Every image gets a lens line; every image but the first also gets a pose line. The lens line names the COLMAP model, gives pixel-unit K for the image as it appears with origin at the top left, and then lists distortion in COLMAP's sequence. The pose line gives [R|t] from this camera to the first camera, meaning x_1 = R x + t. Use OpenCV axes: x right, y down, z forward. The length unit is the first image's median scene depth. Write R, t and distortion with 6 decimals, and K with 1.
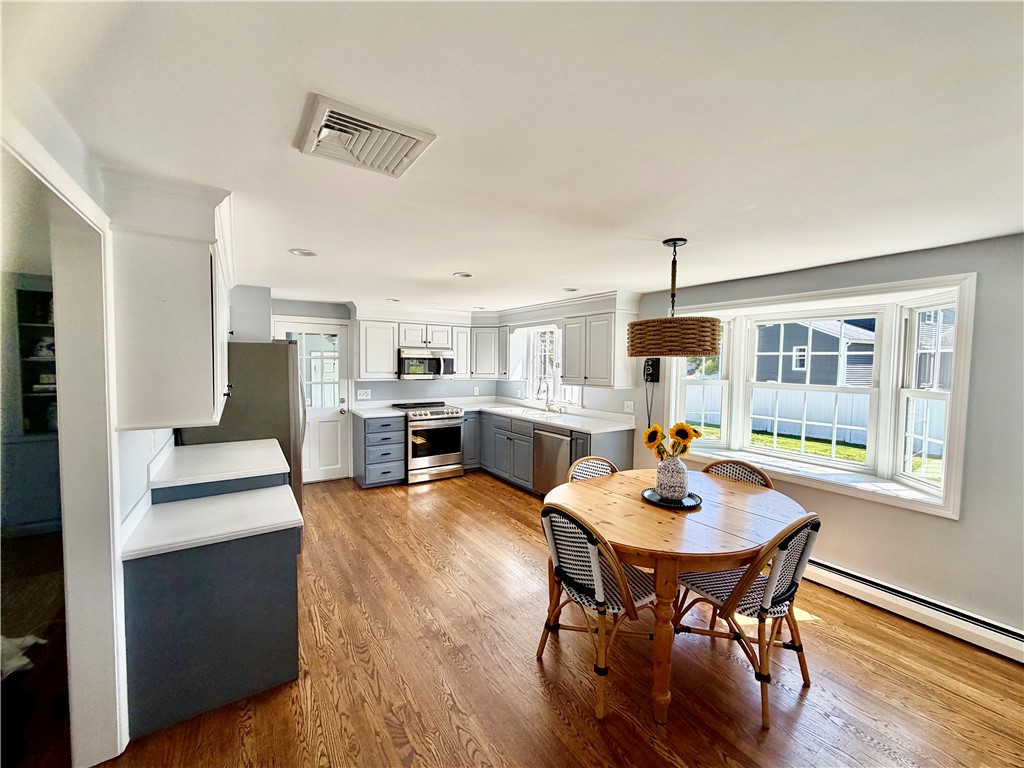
lens RADIAL K [[407.4, 0, 512.0], [0, 407.4, 384.0], [0, 0, 1]] dist [-0.000057, -0.000052]
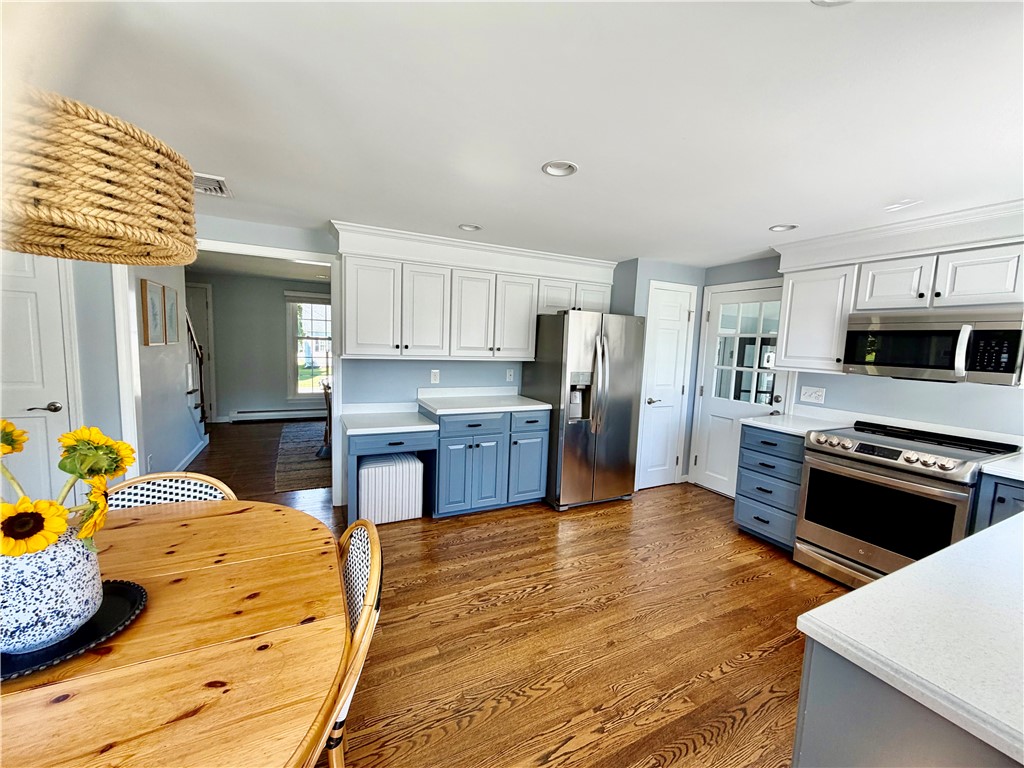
lens RADIAL K [[407.4, 0, 512.0], [0, 407.4, 384.0], [0, 0, 1]] dist [-0.000057, -0.000052]
pose [[-0.130534, 0.081545, -0.988085, 0.353849], [-0.086877, 0.991838, 0.093332, -0.009989], [0.987630, 0.098024, -0.122385, 0.743929]]
